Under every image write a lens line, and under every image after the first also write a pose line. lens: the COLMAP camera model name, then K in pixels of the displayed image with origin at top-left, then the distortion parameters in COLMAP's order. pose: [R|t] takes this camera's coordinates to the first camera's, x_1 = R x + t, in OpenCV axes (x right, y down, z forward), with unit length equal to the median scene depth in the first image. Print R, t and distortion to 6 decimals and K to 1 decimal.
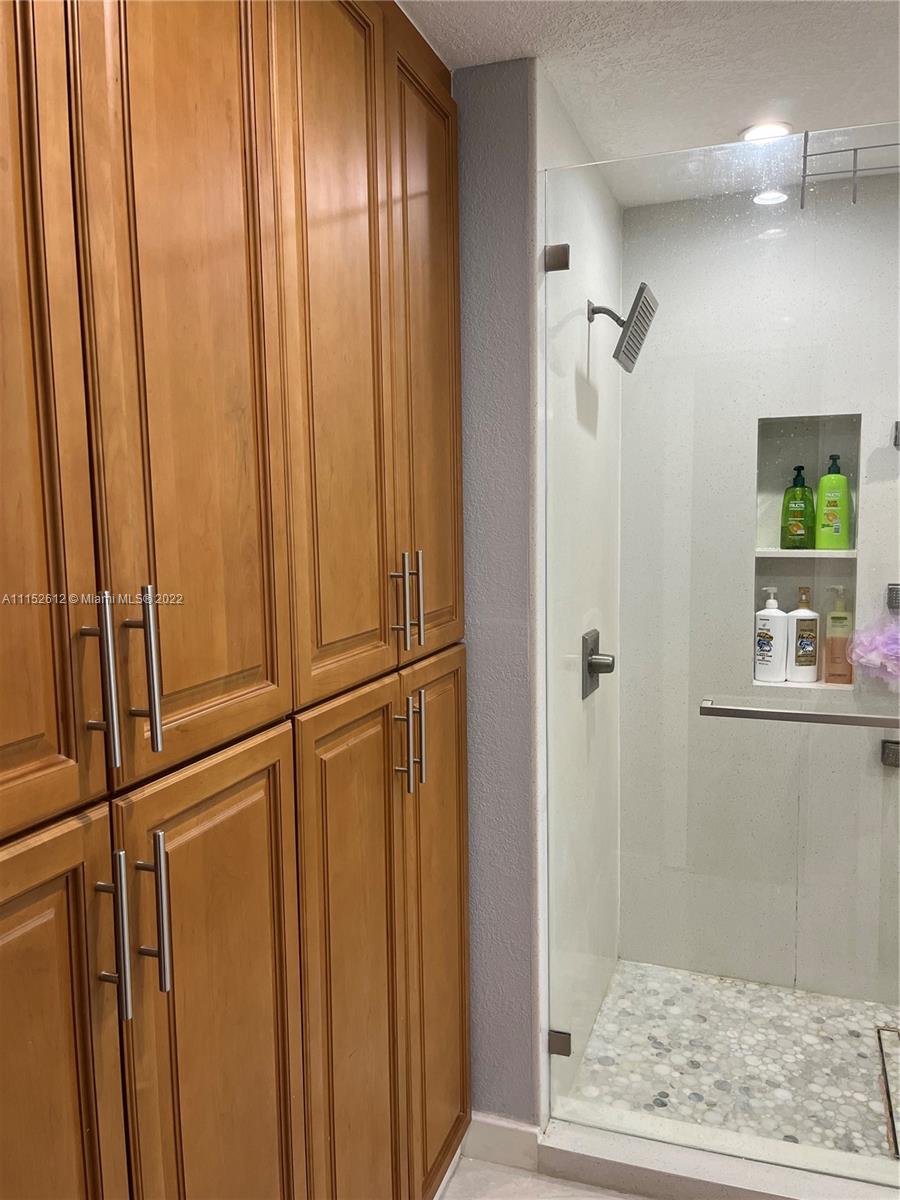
lens RADIAL K [[909.1, 0, 457.6], [0, 909.1, 605.3], [0, 0, 1]] dist [0.069454, -0.102540]
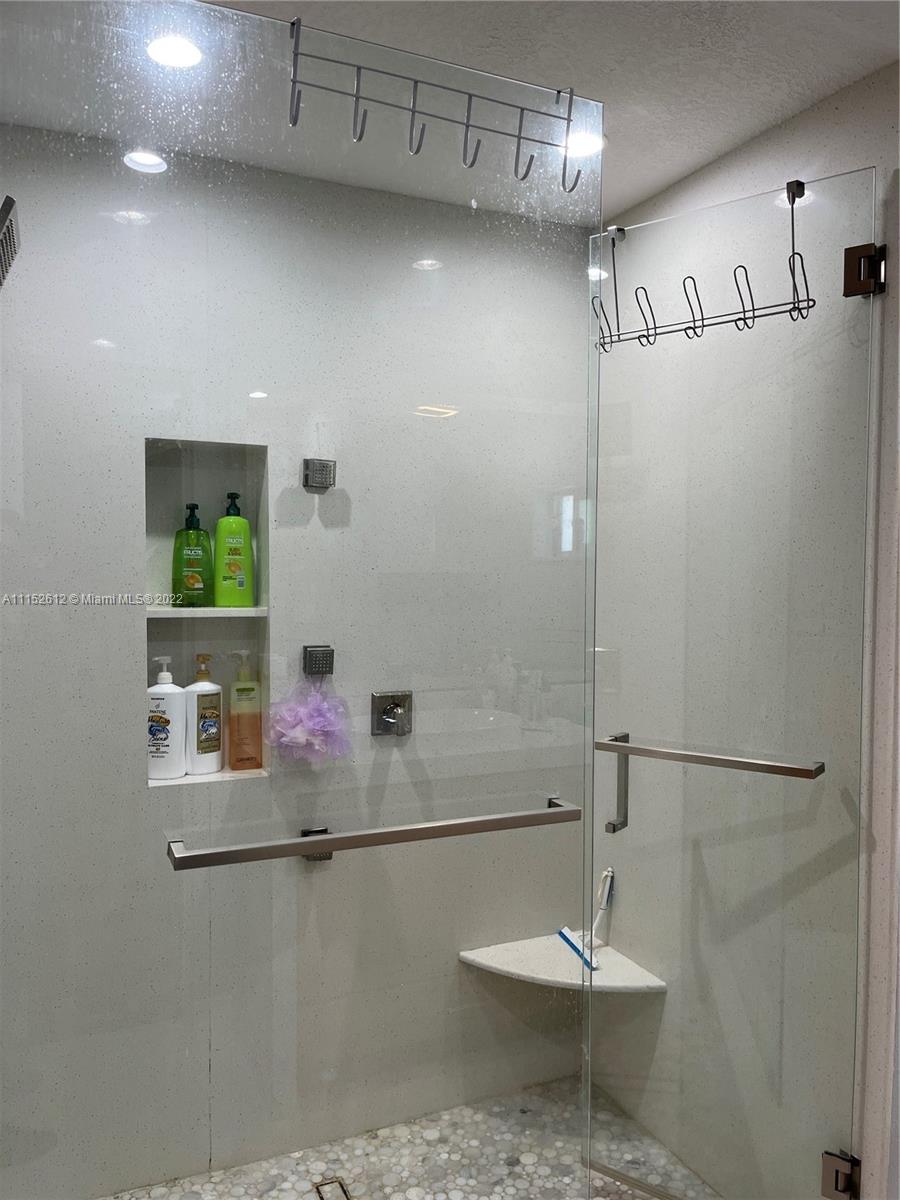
lens RADIAL K [[909.1, 0, 456.4], [0, 909.1, 603.5], [0, 0, 1]] dist [0.069454, -0.102540]
pose [[0.718225, -0.009587, 0.695745, -0.021063], [0.057196, 0.997335, -0.045301, -0.016365], [-0.693456, 0.072330, 0.716859, 0.290154]]
